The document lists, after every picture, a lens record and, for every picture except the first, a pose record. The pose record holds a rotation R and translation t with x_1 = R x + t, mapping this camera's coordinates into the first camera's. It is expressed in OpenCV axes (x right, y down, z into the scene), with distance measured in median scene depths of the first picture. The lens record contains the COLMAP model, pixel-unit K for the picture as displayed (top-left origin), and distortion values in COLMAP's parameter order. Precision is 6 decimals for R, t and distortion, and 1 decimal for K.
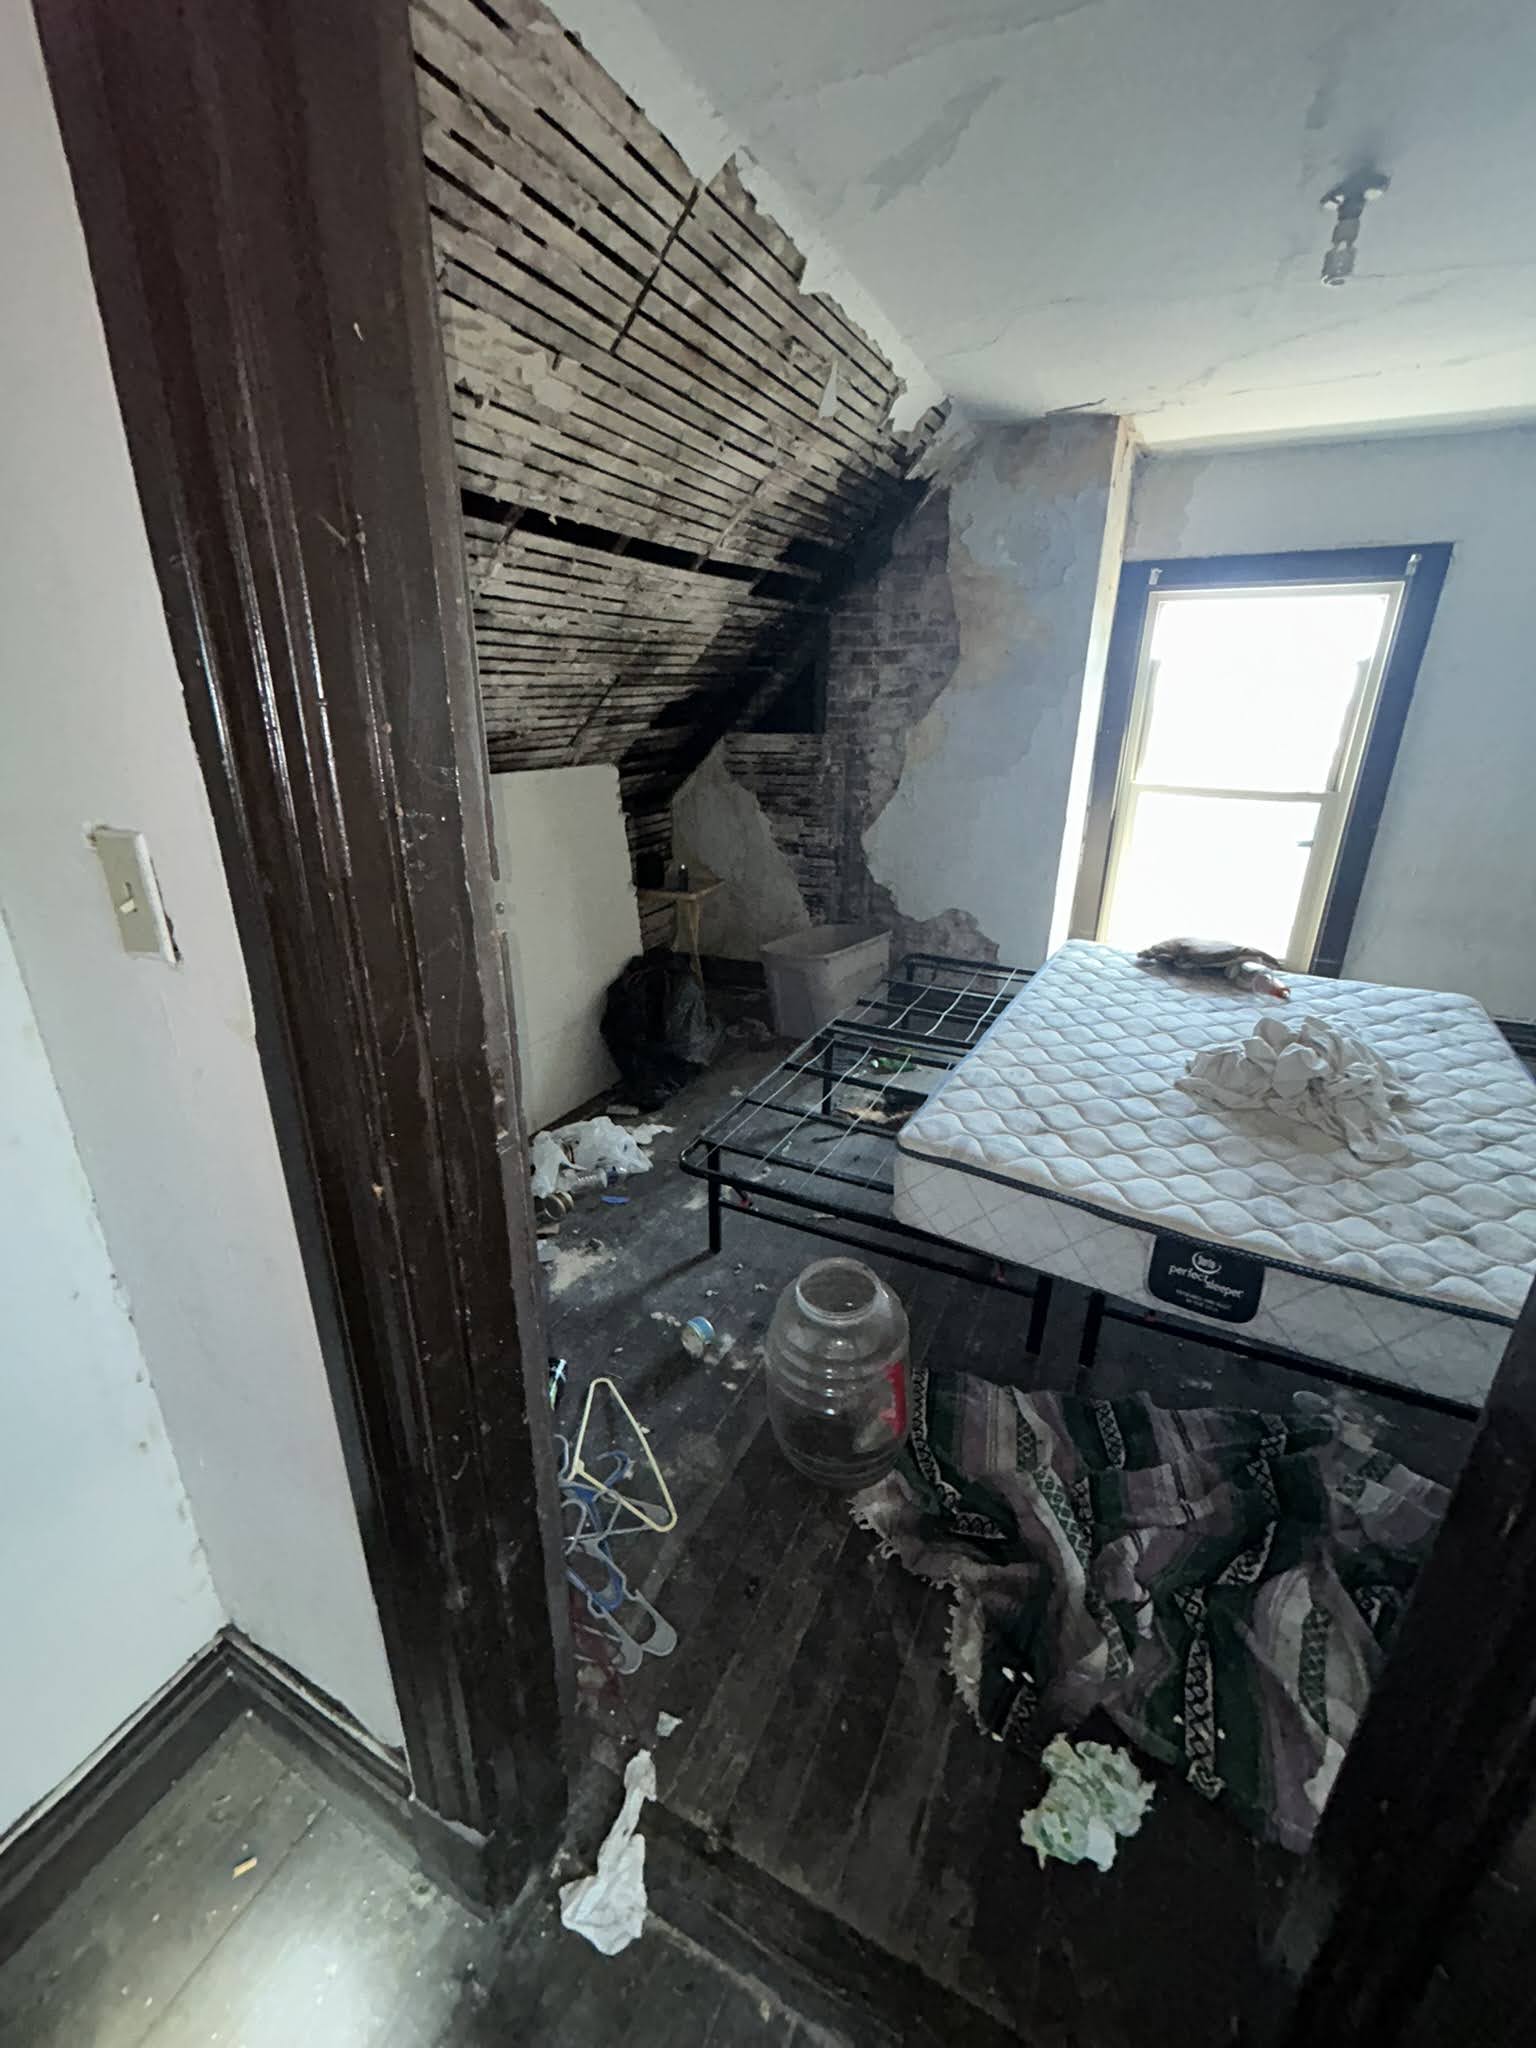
lens RADIAL K [[836.1, 0, 765.0], [0, 836.1, 1016.8], [0, 0, 1]] dist [-0.000473, 0.001167]
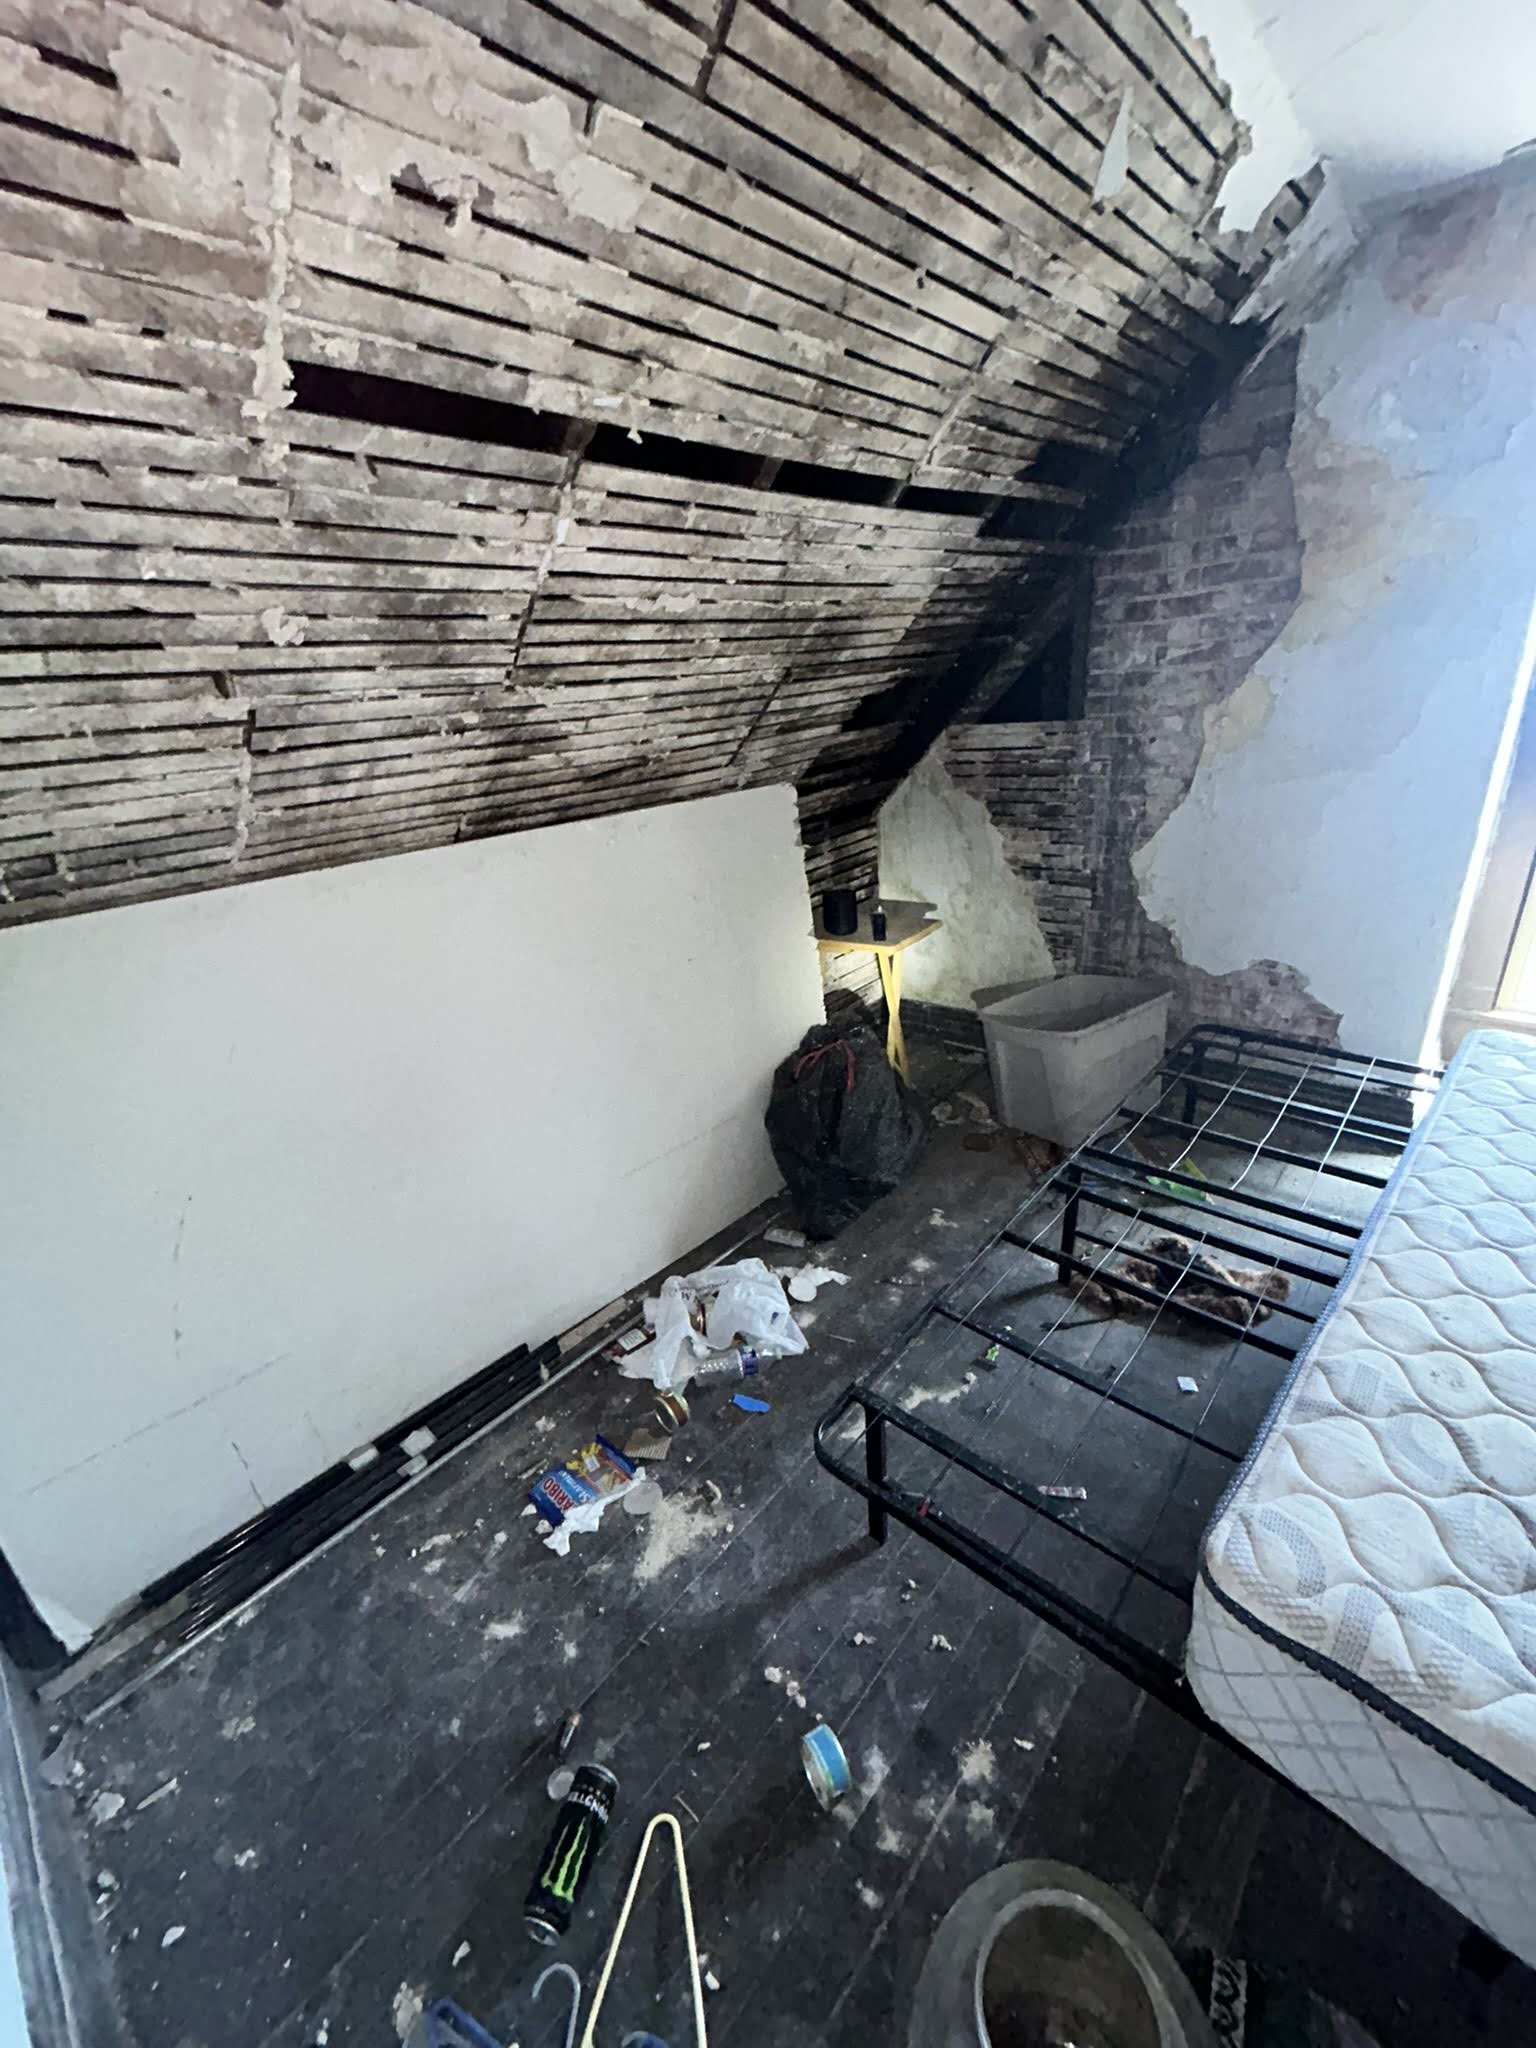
lens RADIAL K [[836.1, 0, 766.2], [0, 836.1, 1023.4], [0, 0, 1]] dist [-0.000473, 0.001167]
pose [[0.961207, 0.033810, -0.273749, 0.020506], [-0.025525, 0.999104, 0.033772, -0.131902], [0.274646, -0.025475, 0.961208, 0.306632]]
